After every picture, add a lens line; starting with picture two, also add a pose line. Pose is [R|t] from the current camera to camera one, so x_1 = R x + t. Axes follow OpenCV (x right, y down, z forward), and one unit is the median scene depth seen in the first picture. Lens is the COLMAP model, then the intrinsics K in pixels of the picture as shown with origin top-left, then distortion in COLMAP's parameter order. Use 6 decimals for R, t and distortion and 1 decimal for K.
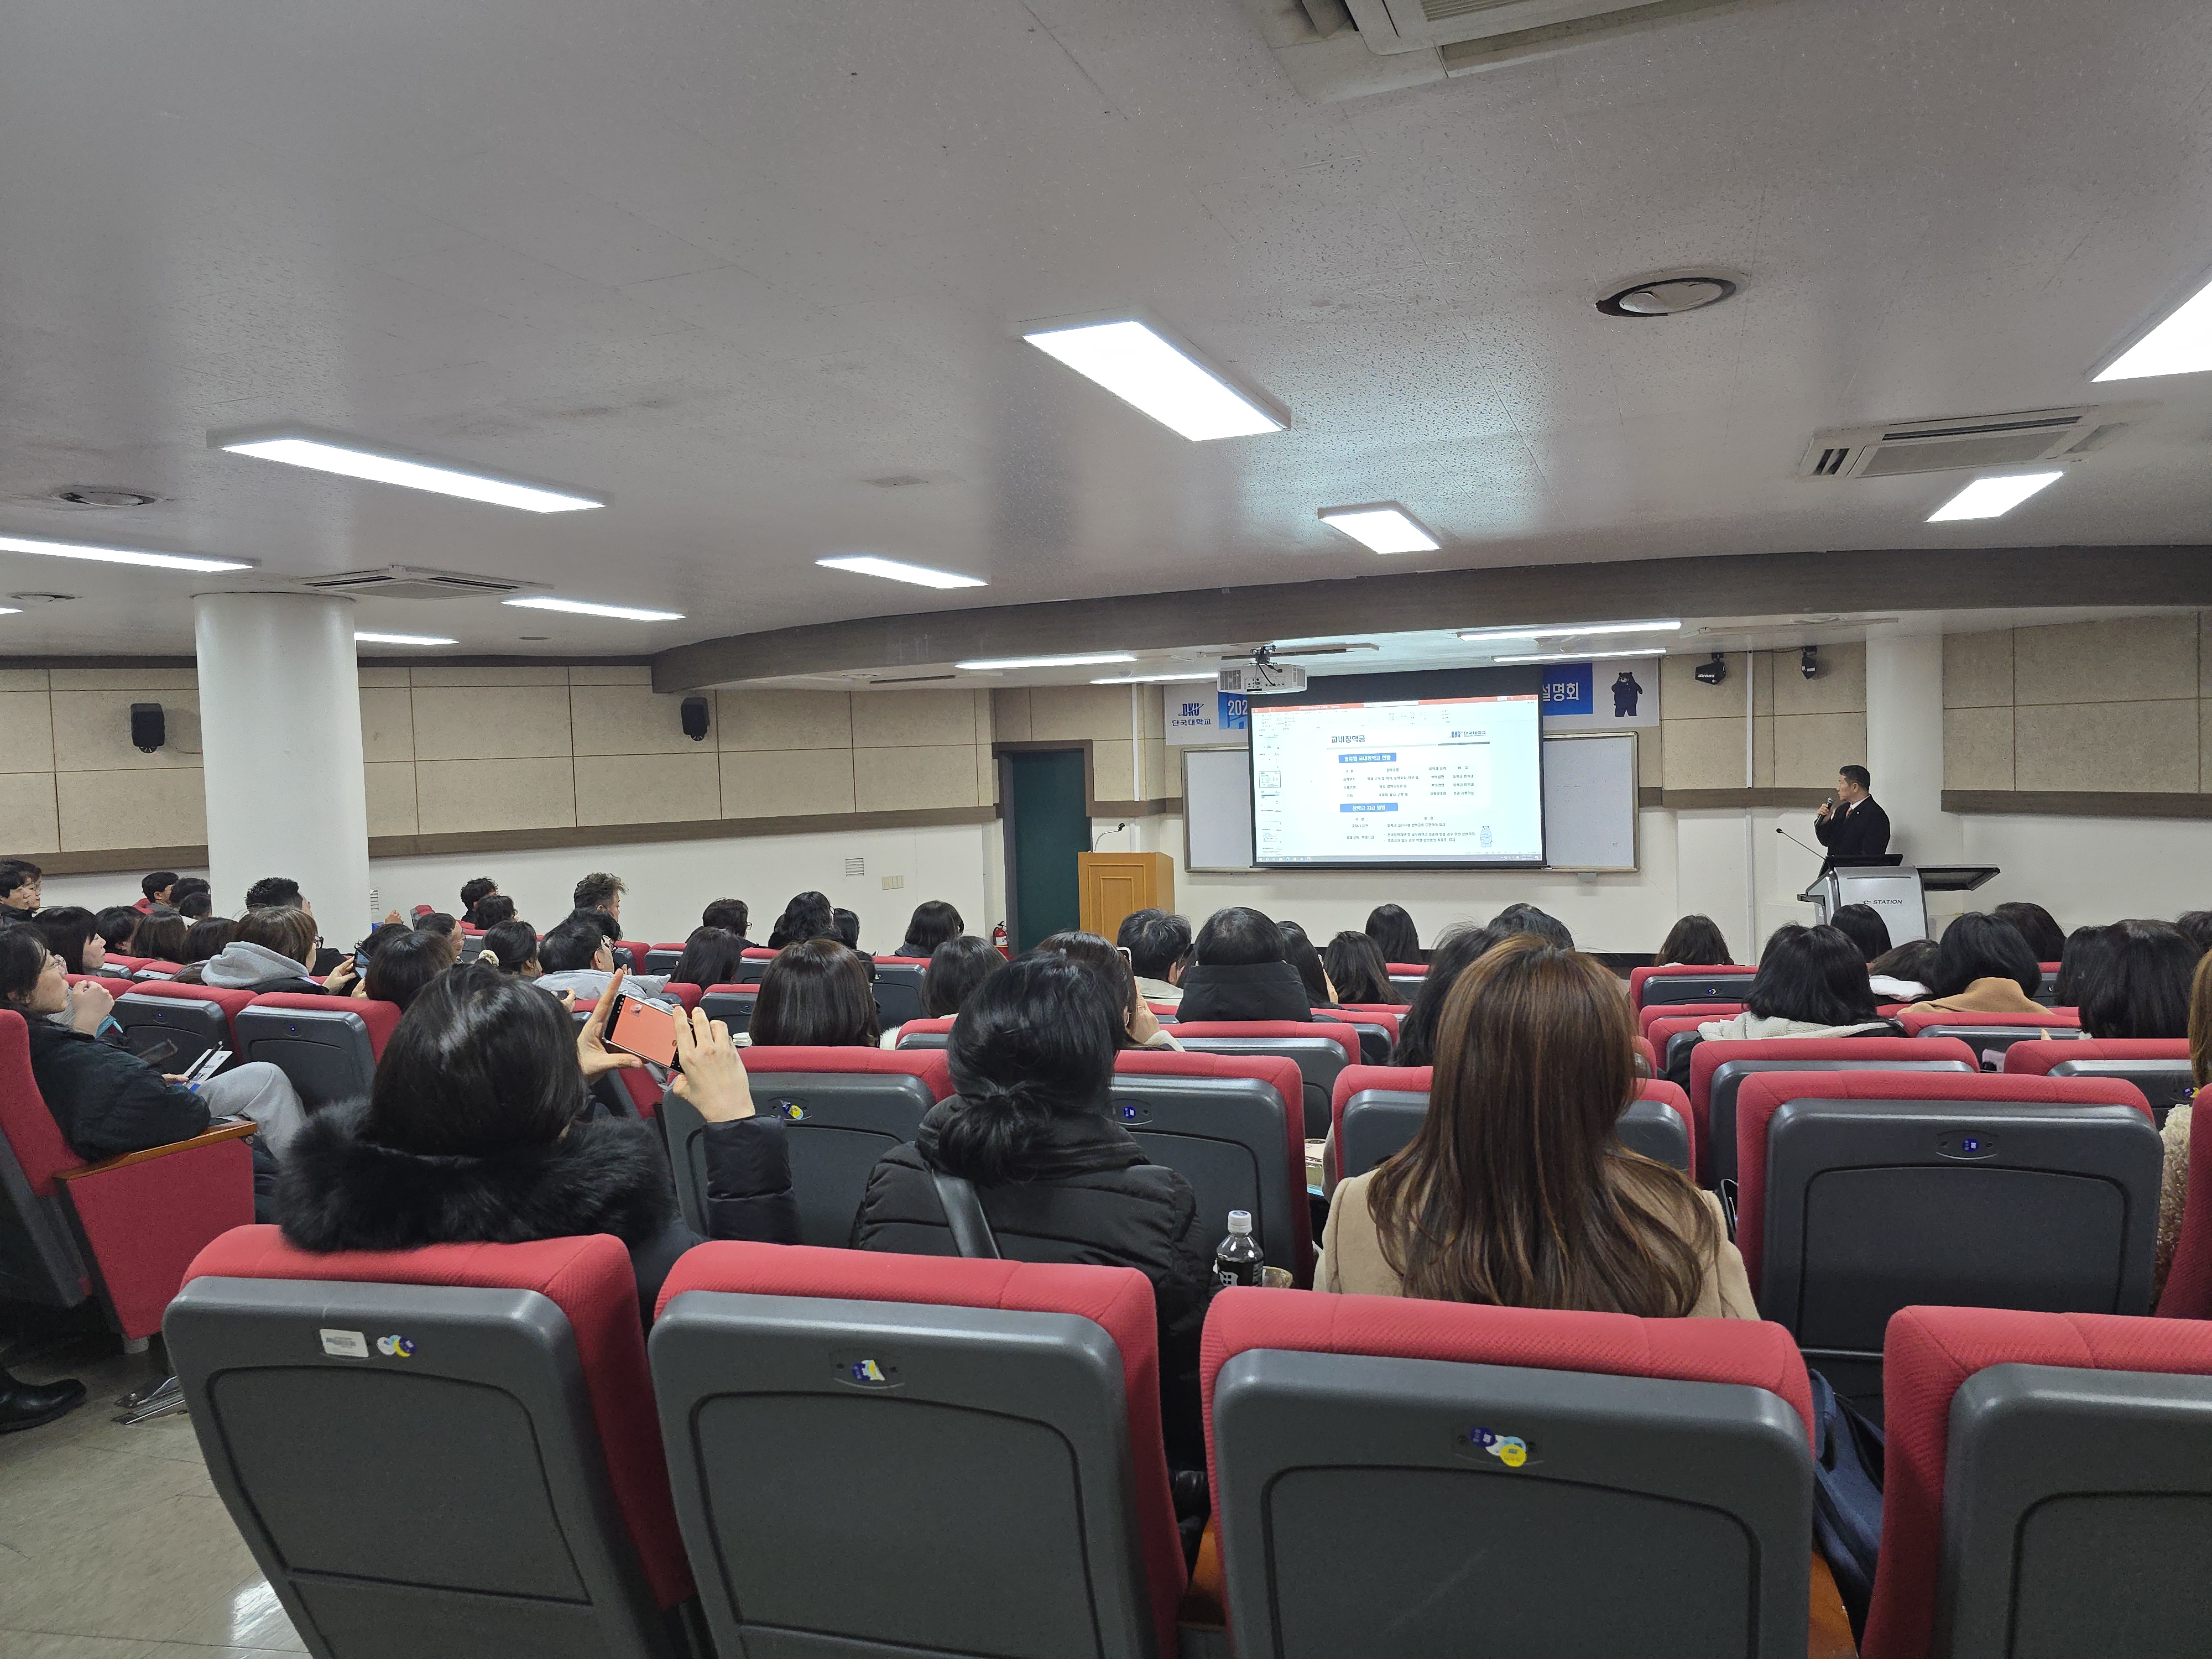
lens RADIAL K [[1619.5, 0, 1141.0], [0, 1619.5, 827.7], [0, 0, 1]] dist [0.098676, -0.115261]
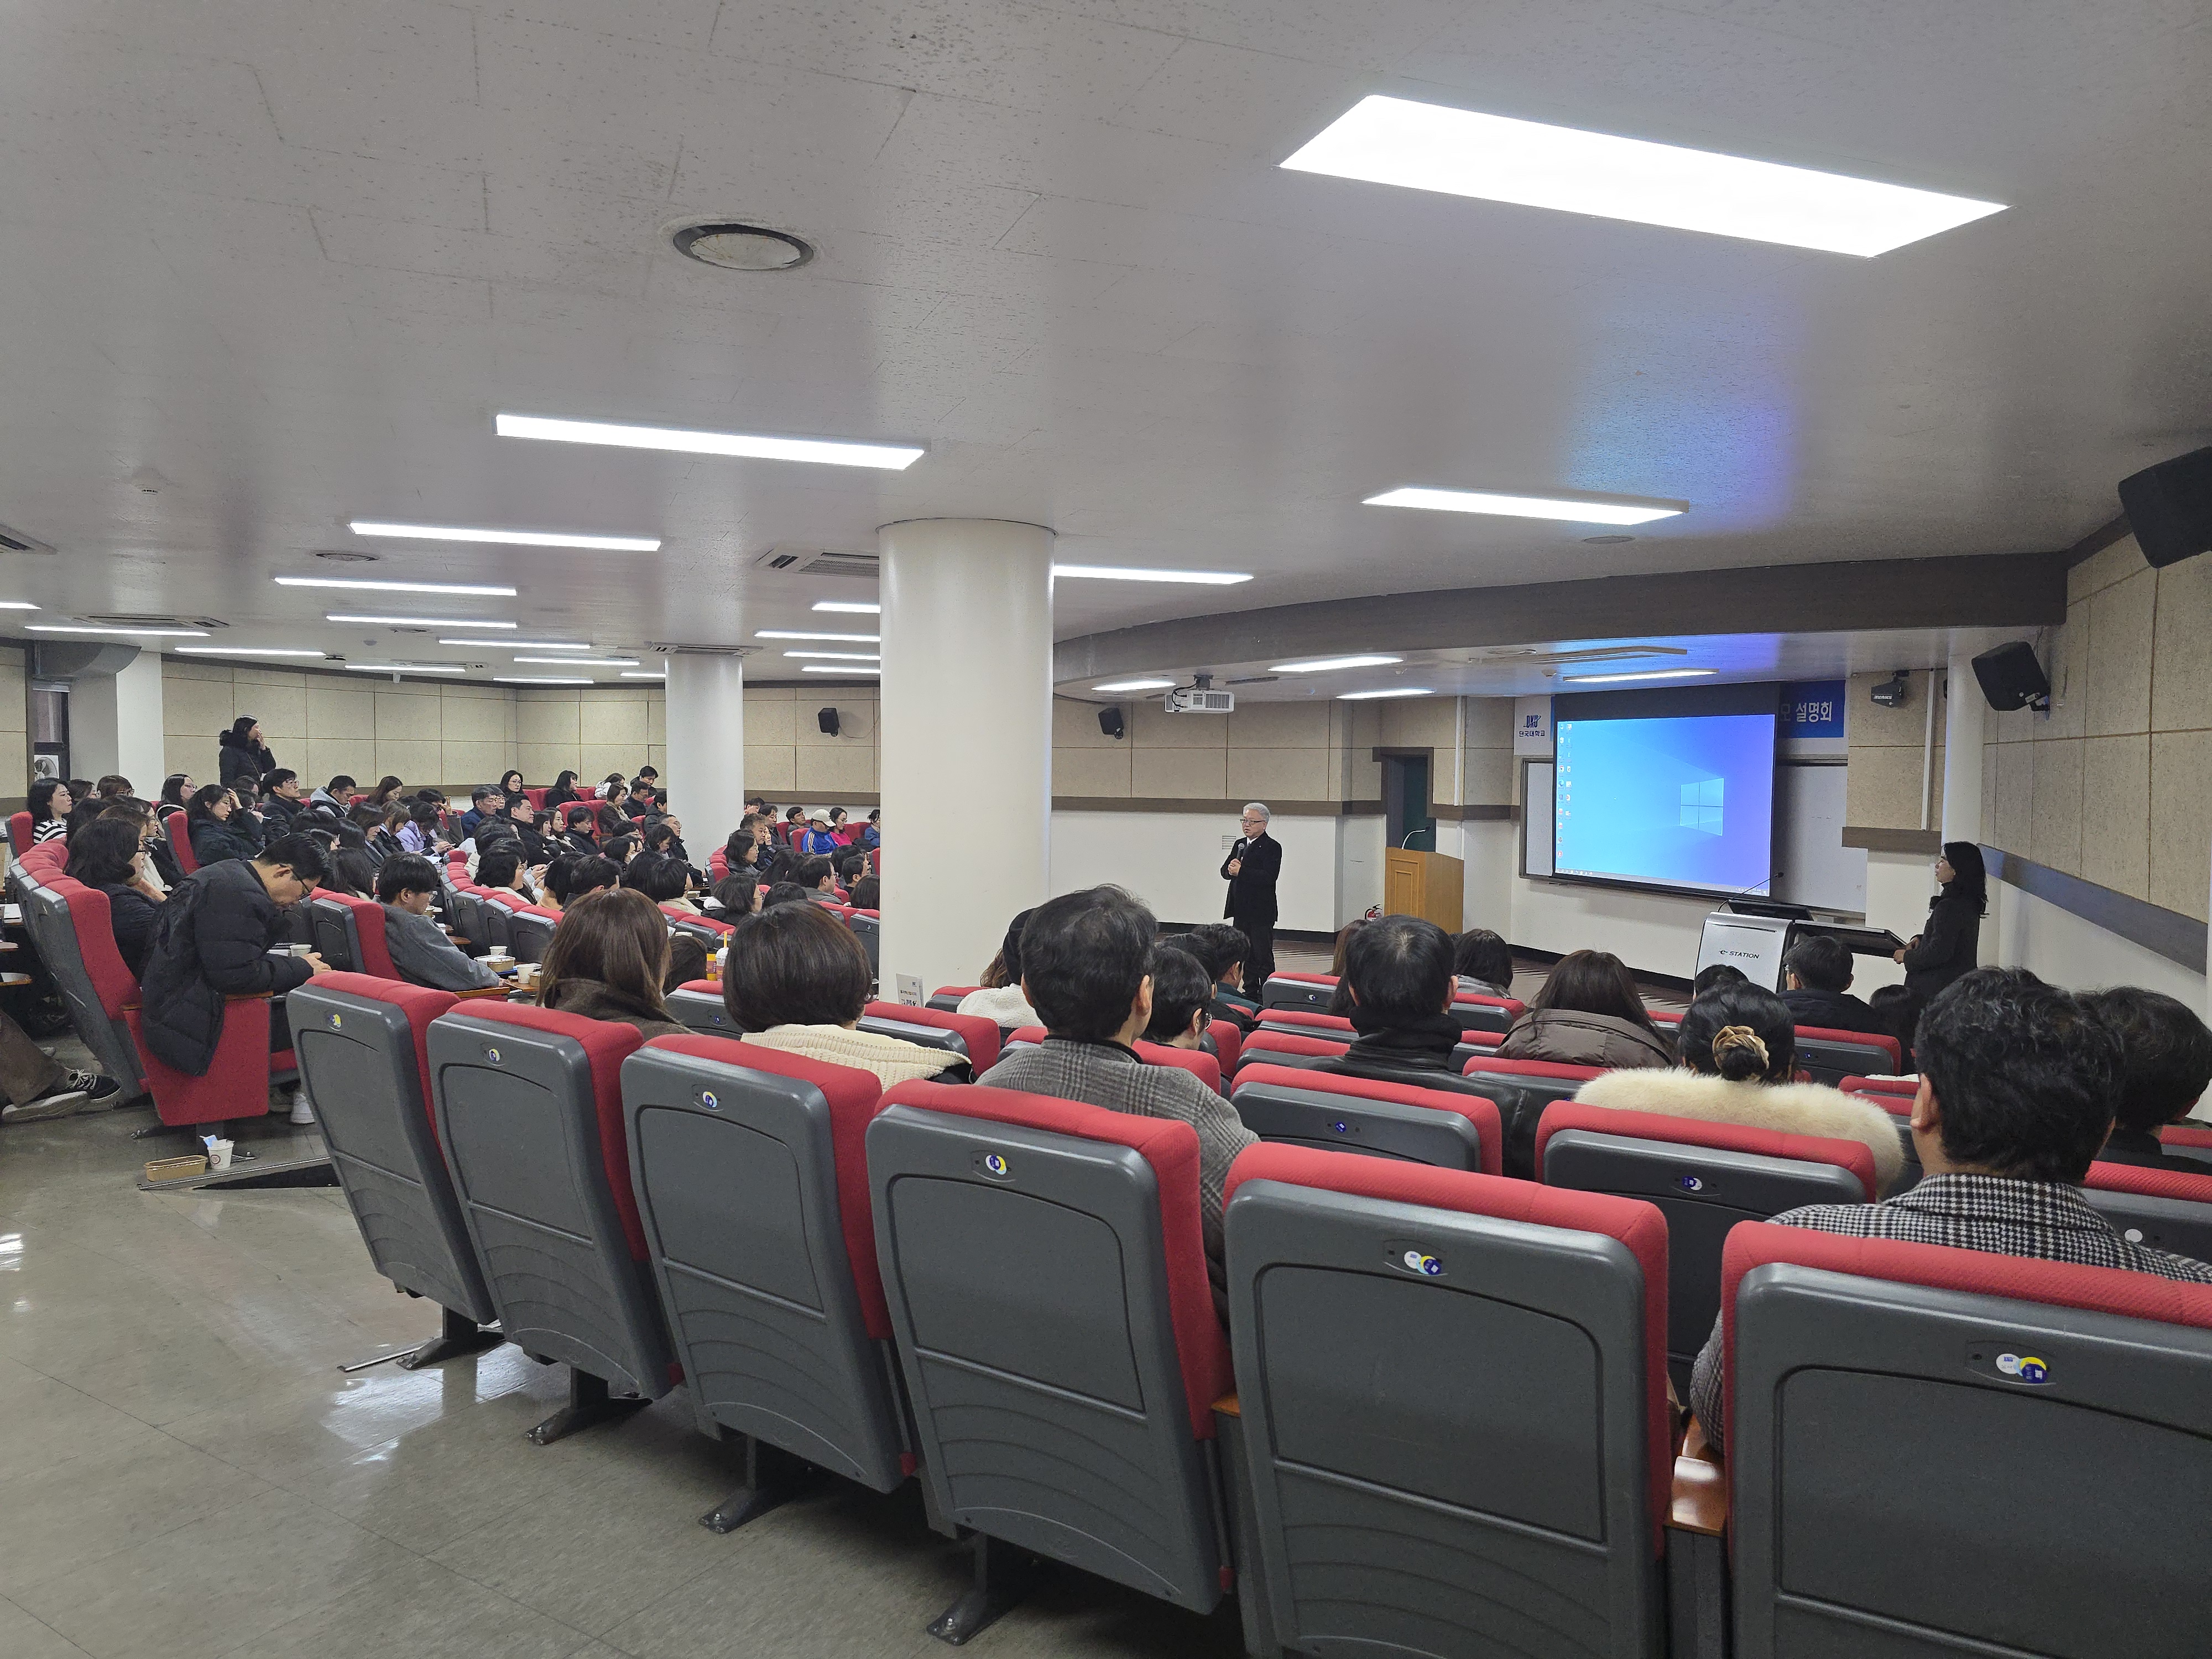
lens RADIAL K [[1619.5, 0, 1141.0], [0, 1619.5, 827.7], [0, 0, 1]] dist [0.098676, -0.115261]
pose [[0.637715, 0.072399, -0.766863, 0.898289], [-0.065981, 0.997048, 0.039261, -0.039628], [0.767441, 0.025561, 0.640609, 0.188944]]
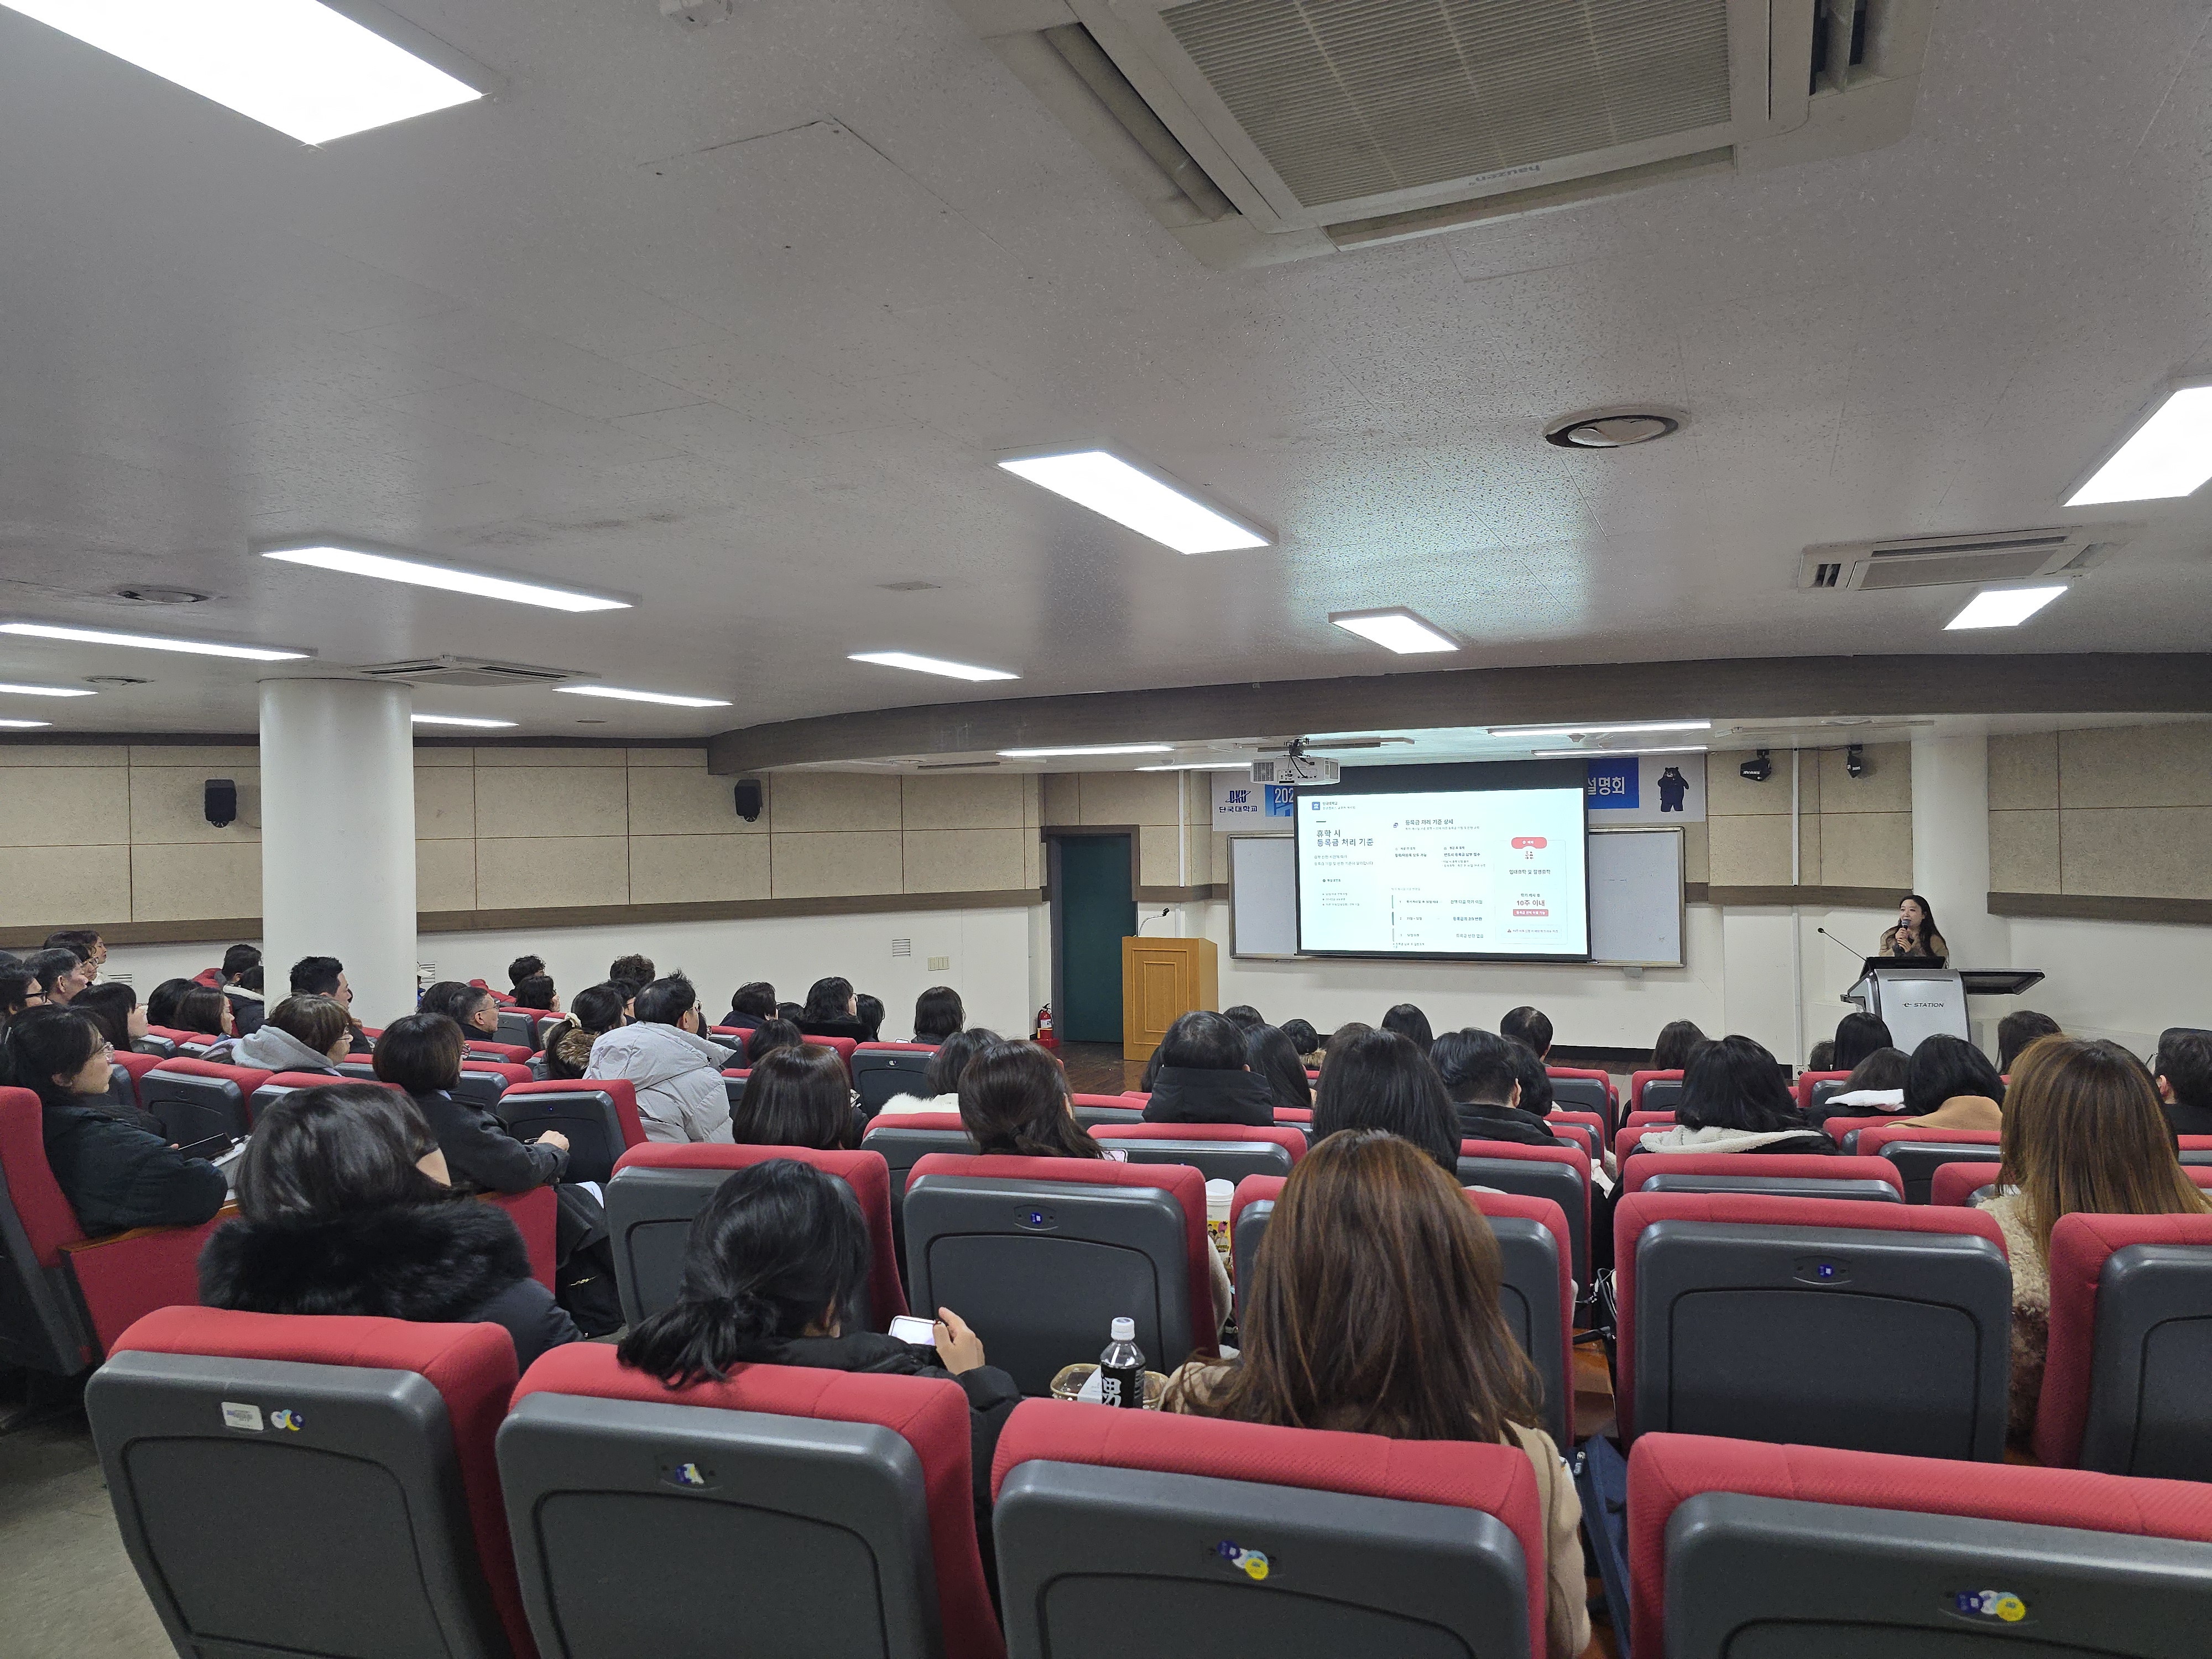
lens RADIAL K [[1622.6, 0, 1160.6], [0, 1622.6, 831.4], [0, 0, 1]] dist [0.100172, -0.124547]
pose [[0.999226, 0.015575, -0.036122, 0.025773], [-0.017215, 0.998815, -0.045533, -0.006059], [0.035370, 0.046119, 0.998310, -0.012429]]
